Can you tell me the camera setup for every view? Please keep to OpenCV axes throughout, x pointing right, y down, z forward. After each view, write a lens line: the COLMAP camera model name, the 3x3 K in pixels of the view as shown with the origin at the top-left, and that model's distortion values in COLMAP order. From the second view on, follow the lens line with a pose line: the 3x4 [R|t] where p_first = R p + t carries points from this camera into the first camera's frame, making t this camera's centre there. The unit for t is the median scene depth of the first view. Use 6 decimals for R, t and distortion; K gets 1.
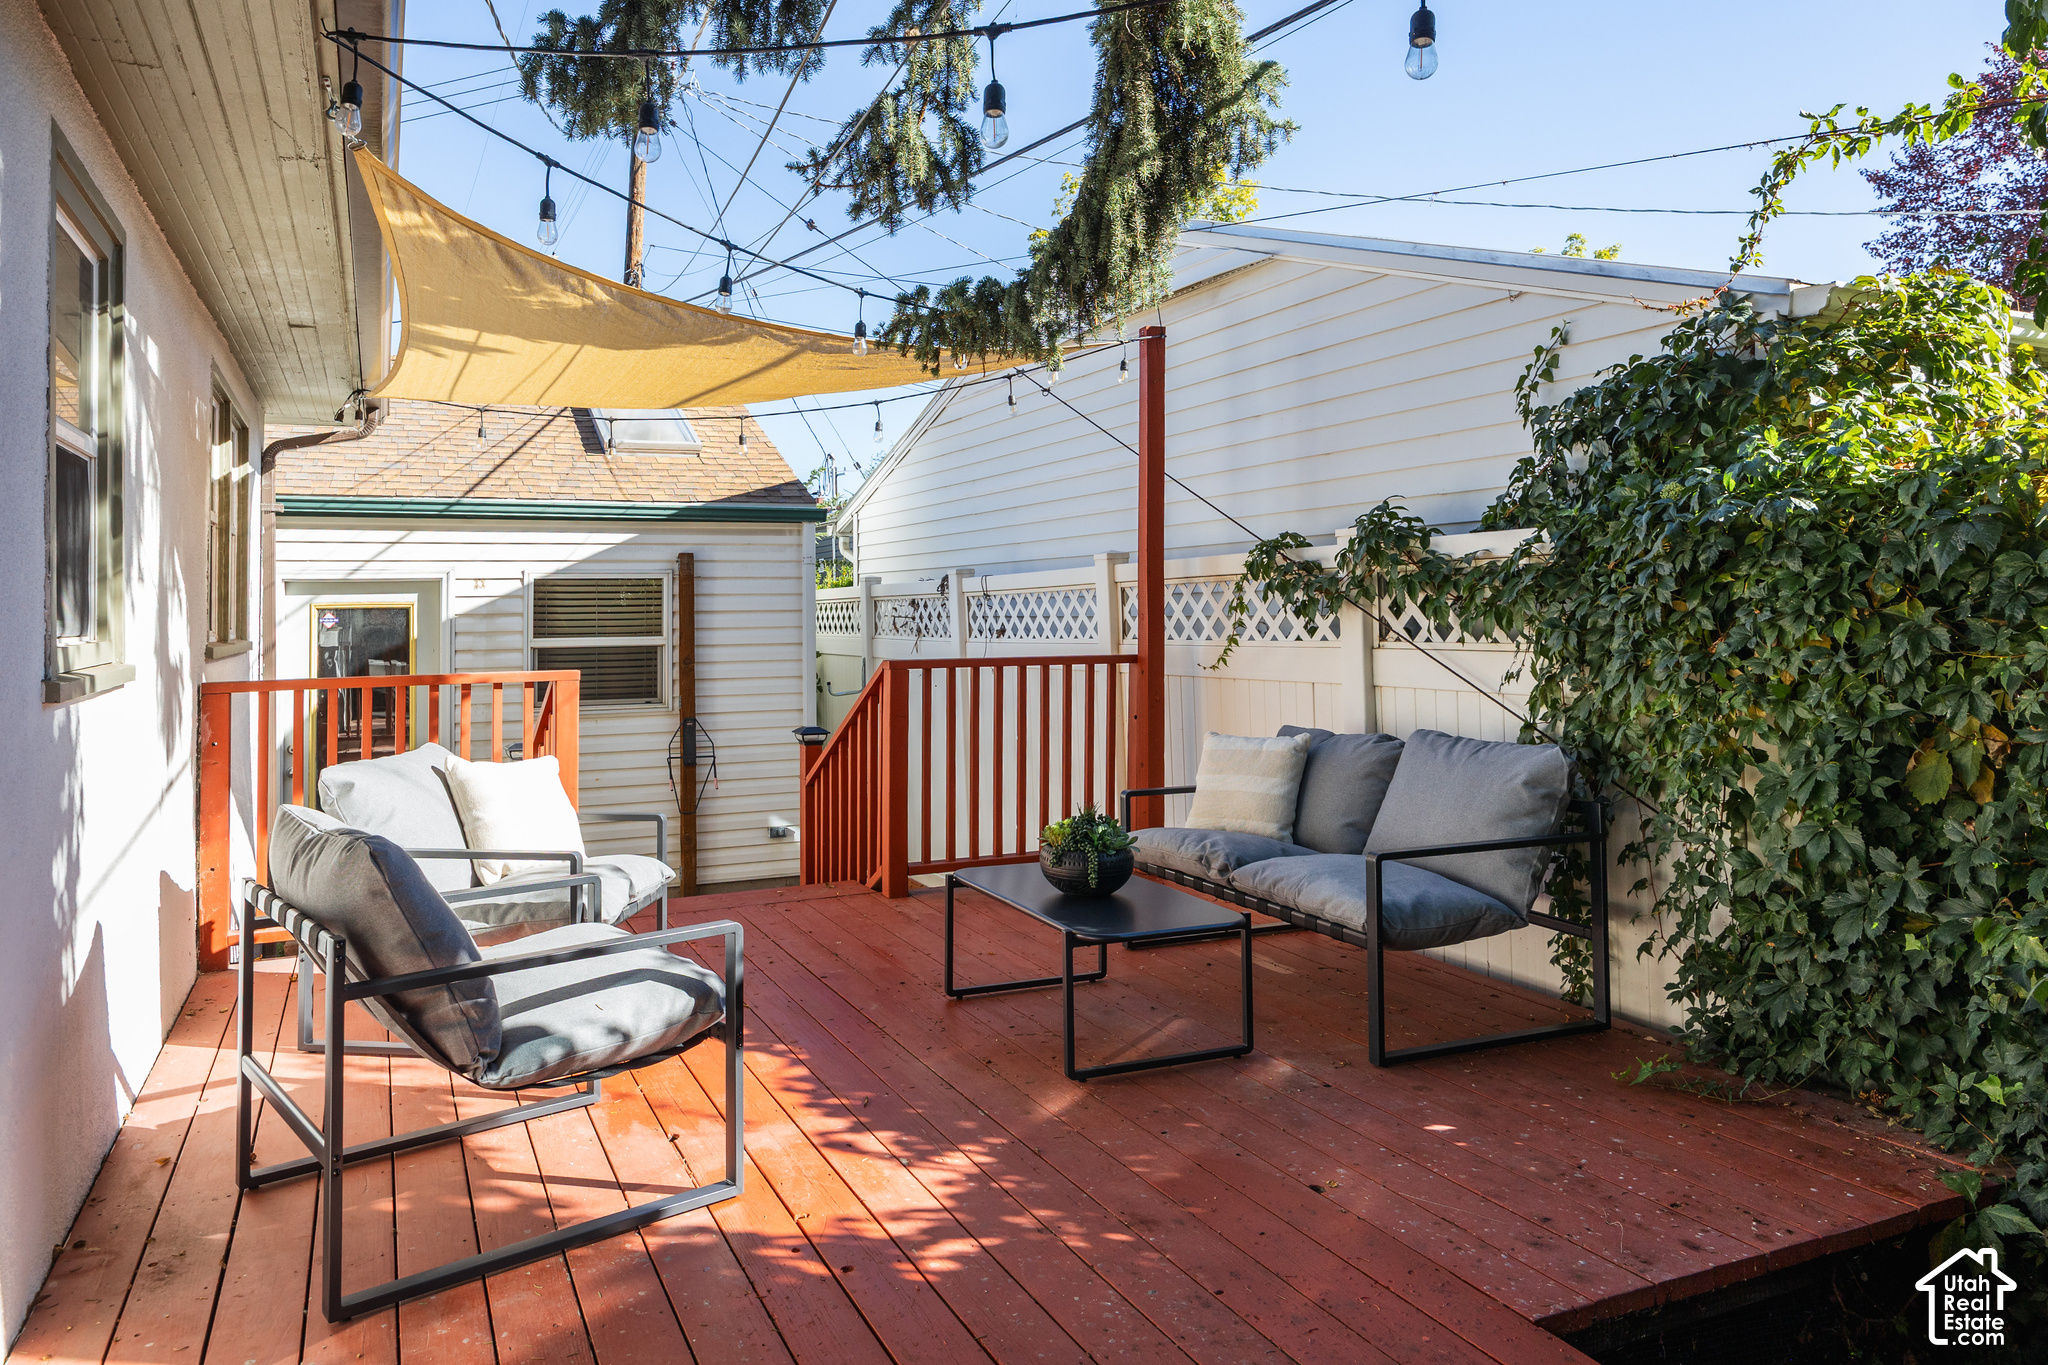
lens RADIAL K [[1418.9, 0, 1024.0], [0, 1418.9, 682.5], [0, 0, 1]] dist [-0.000929, -0.000108]
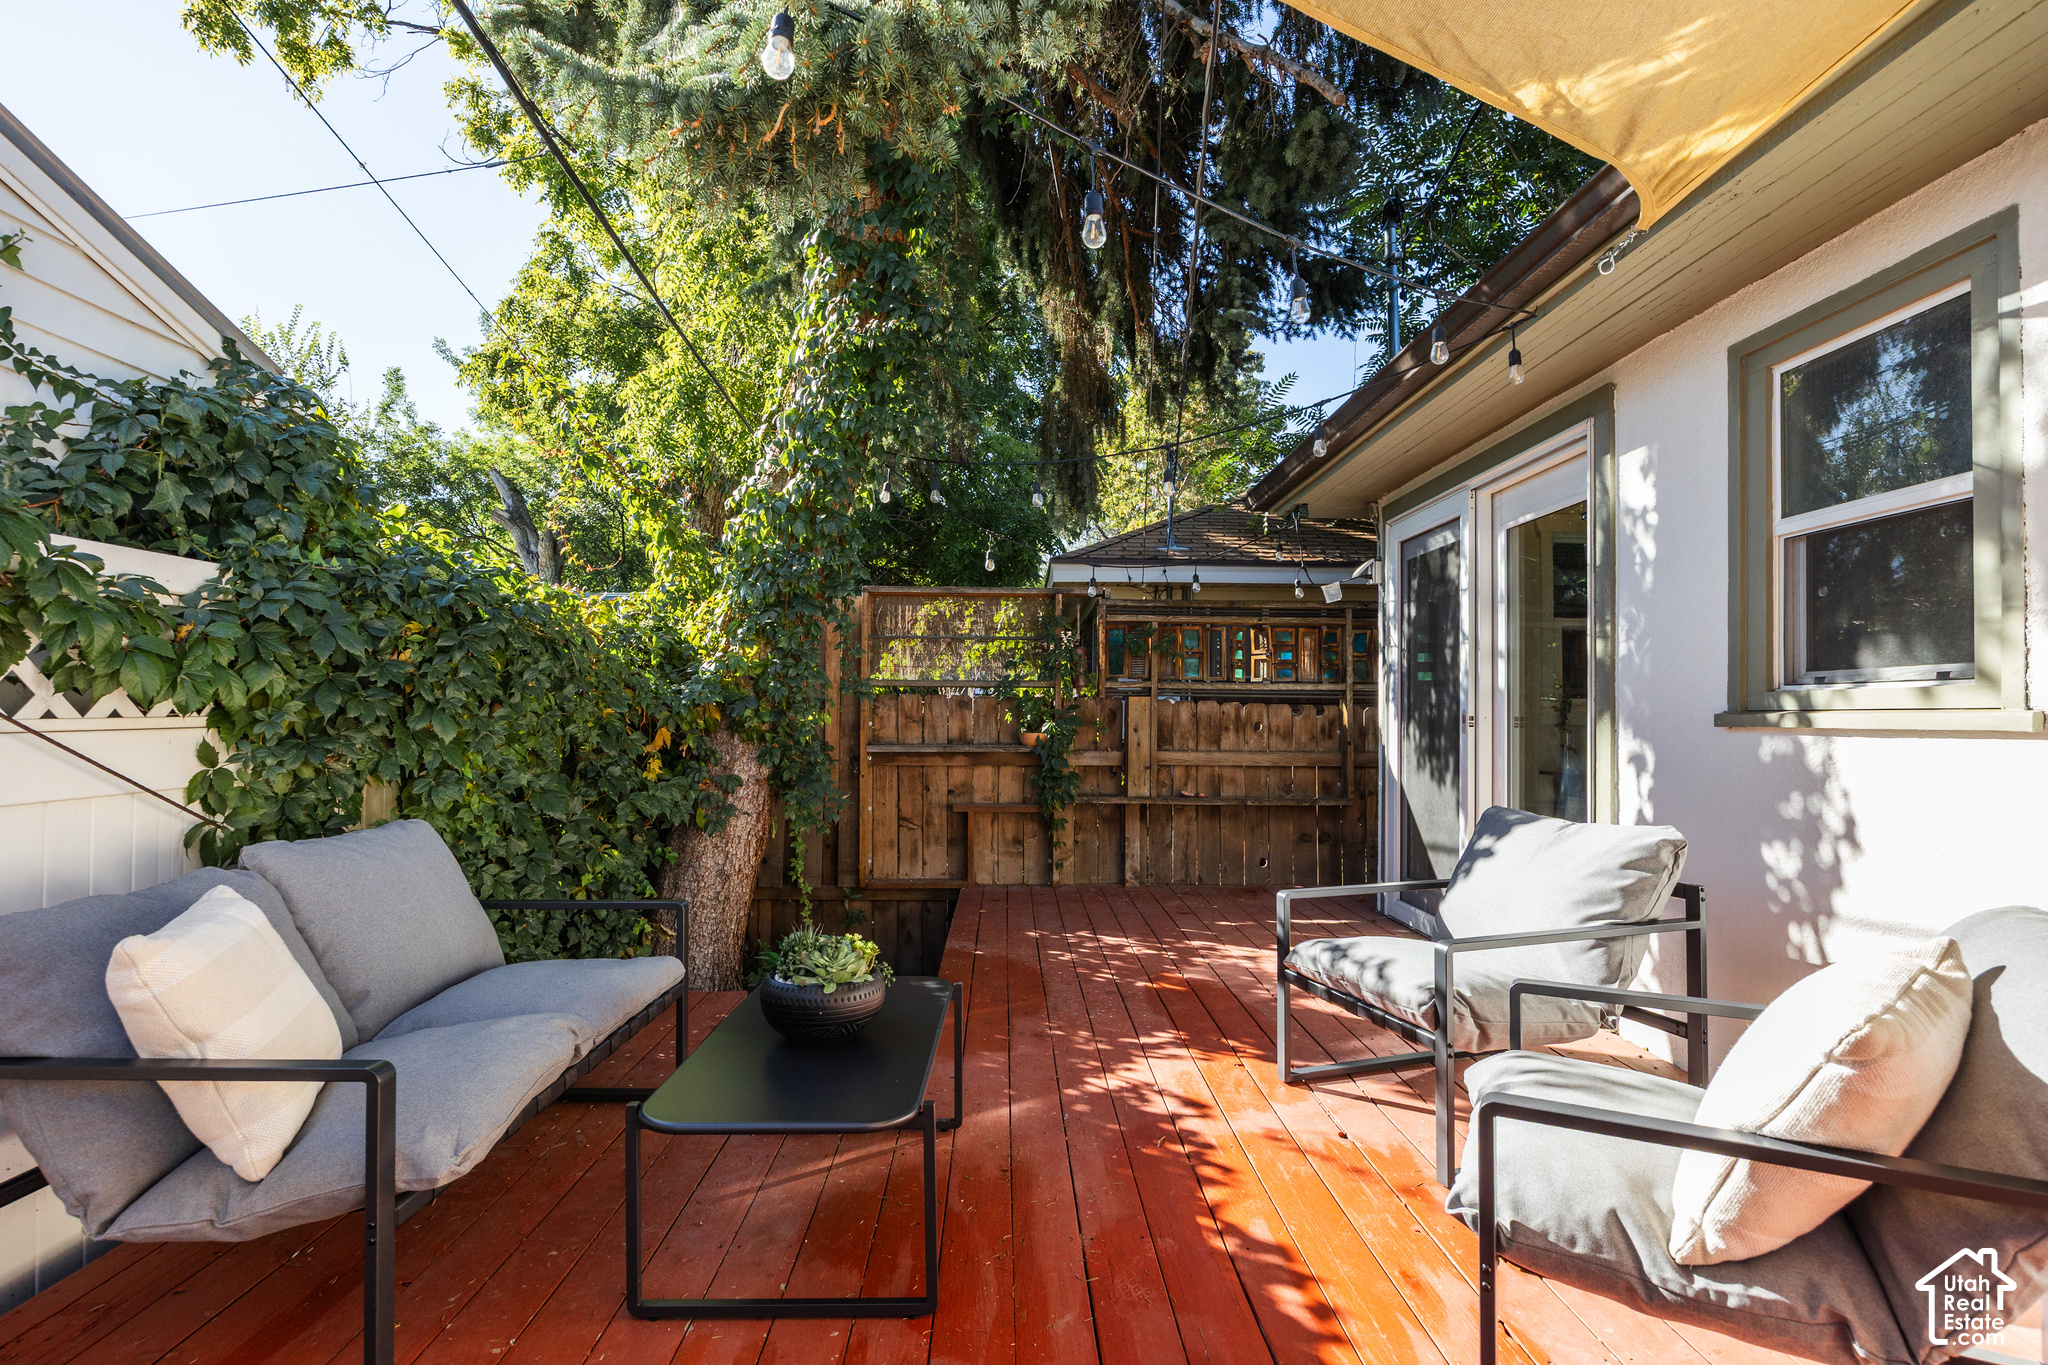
lens RADIAL K [[1087.7, 0, 1024.0], [0, 1087.7, 682.5], [0, 0, 1]] dist [0.000316, 0.000032]
pose [[-0.916804, 0.033445, 0.397934, -0.404472], [0.038047, 0.999269, 0.003673, -0.047763], [-0.397520, 0.018507, -0.917407, 2.031625]]
